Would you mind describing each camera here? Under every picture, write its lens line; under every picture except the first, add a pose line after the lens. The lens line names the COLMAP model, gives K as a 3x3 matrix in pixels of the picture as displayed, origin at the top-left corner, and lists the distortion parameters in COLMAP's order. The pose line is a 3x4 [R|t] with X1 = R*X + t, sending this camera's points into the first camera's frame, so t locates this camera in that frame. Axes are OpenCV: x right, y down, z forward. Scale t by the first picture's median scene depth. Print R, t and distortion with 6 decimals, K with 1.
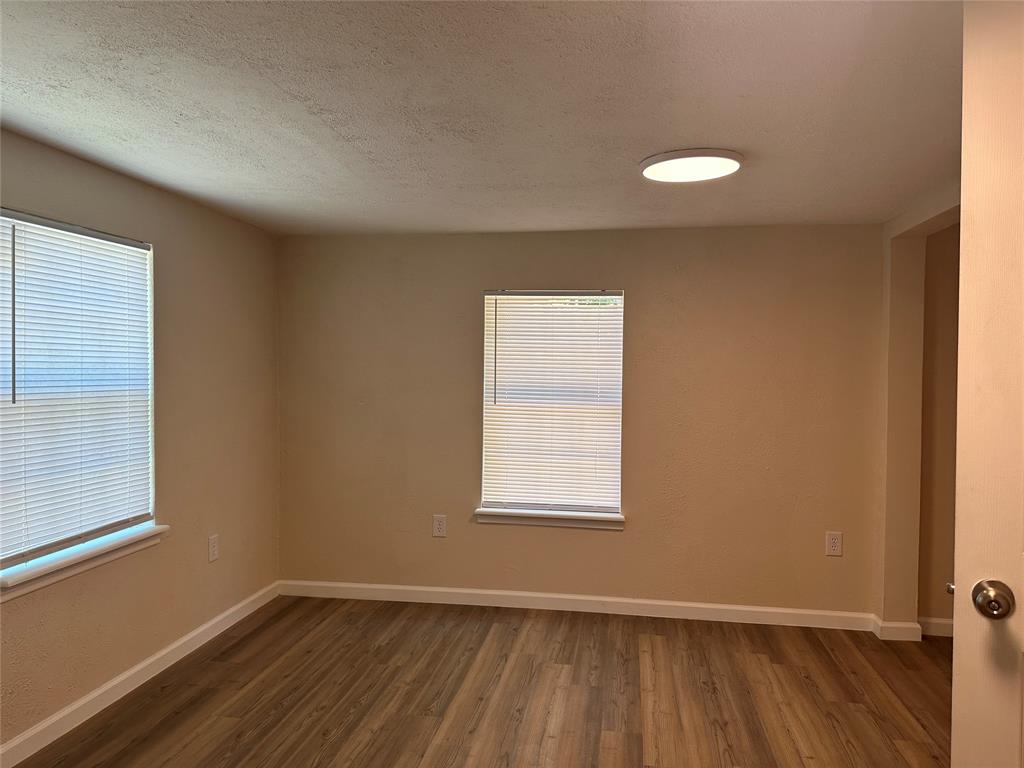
lens RADIAL K [[731.0, 0, 520.1], [0, 731.0, 389.8], [0, 0, 1]] dist [0.075554, -0.061007]
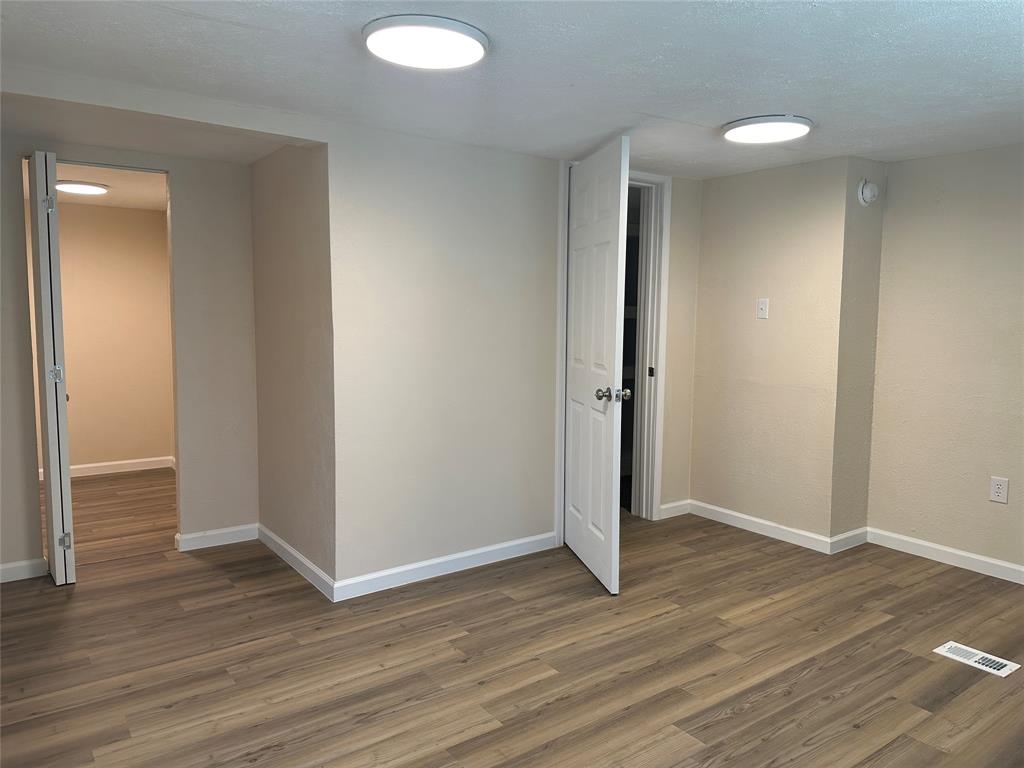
lens RADIAL K [[731.0, 0, 514.0], [0, 731.0, 384.4], [0, 0, 1]] dist [0.075554, -0.061007]
pose [[-0.697280, -0.095439, 0.710417, -0.357190], [0.000127, 0.991080, 0.133268, -0.036234], [-0.716799, 0.093016, -0.691048, 1.221196]]
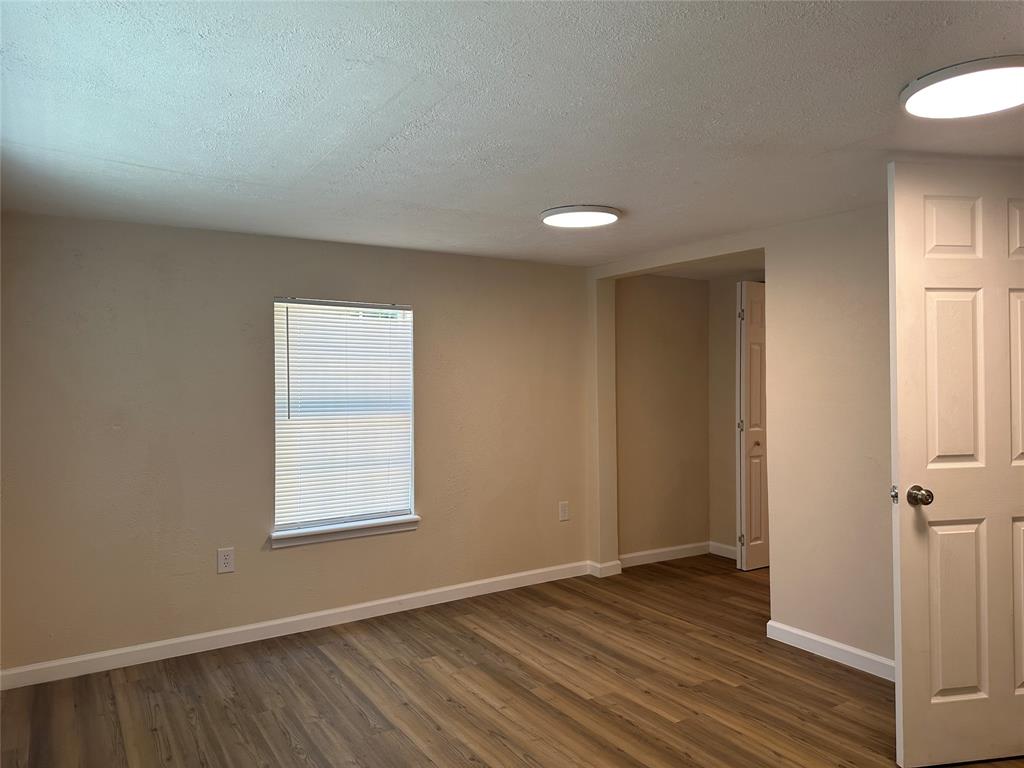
lens RADIAL K [[731.0, 0, 516.4], [0, 731.0, 388.5], [0, 0, 1]] dist [0.075554, -0.061007]
pose [[0.756619, -0.028937, 0.653215, -0.538095], [0.038183, 0.999271, 0.000040, -0.009657], [-0.652740, 0.024911, 0.757172, 0.106902]]
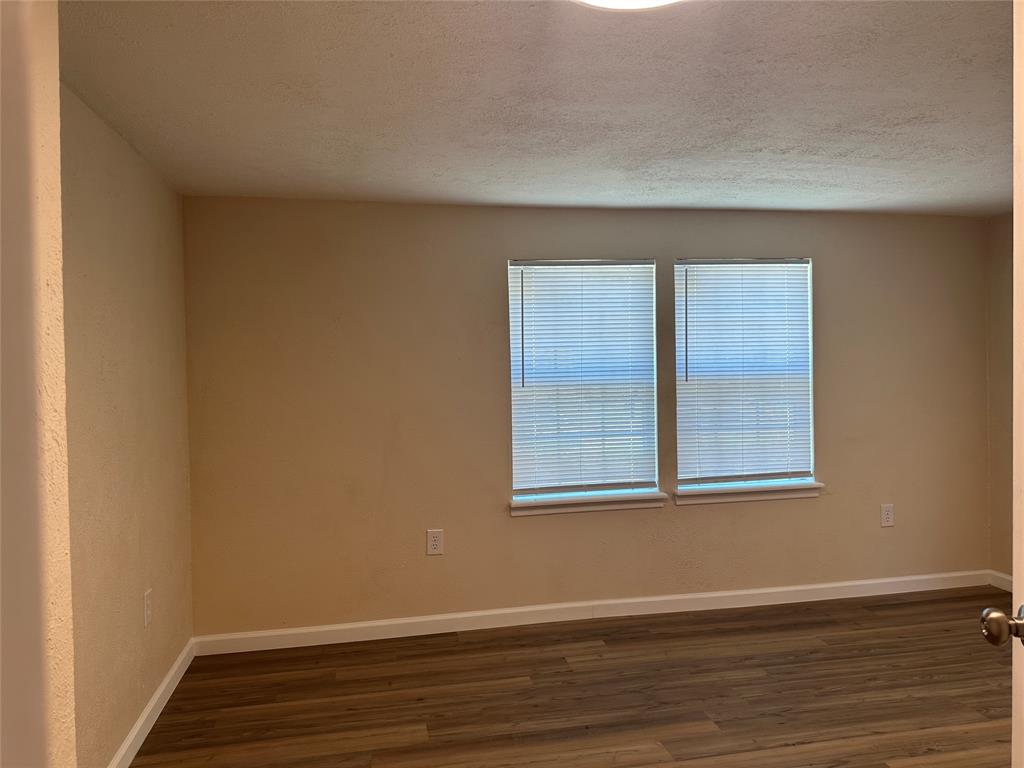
lens RADIAL K [[731.0, 0, 505.0], [0, 731.0, 386.8], [0, 0, 1]] dist [0.075554, -0.061007]
pose [[0.347947, 0.017155, -0.937357, 0.489203], [-0.004798, 0.999852, 0.016518, 0.003786], [0.937502, -0.001250, 0.347977, 0.074650]]
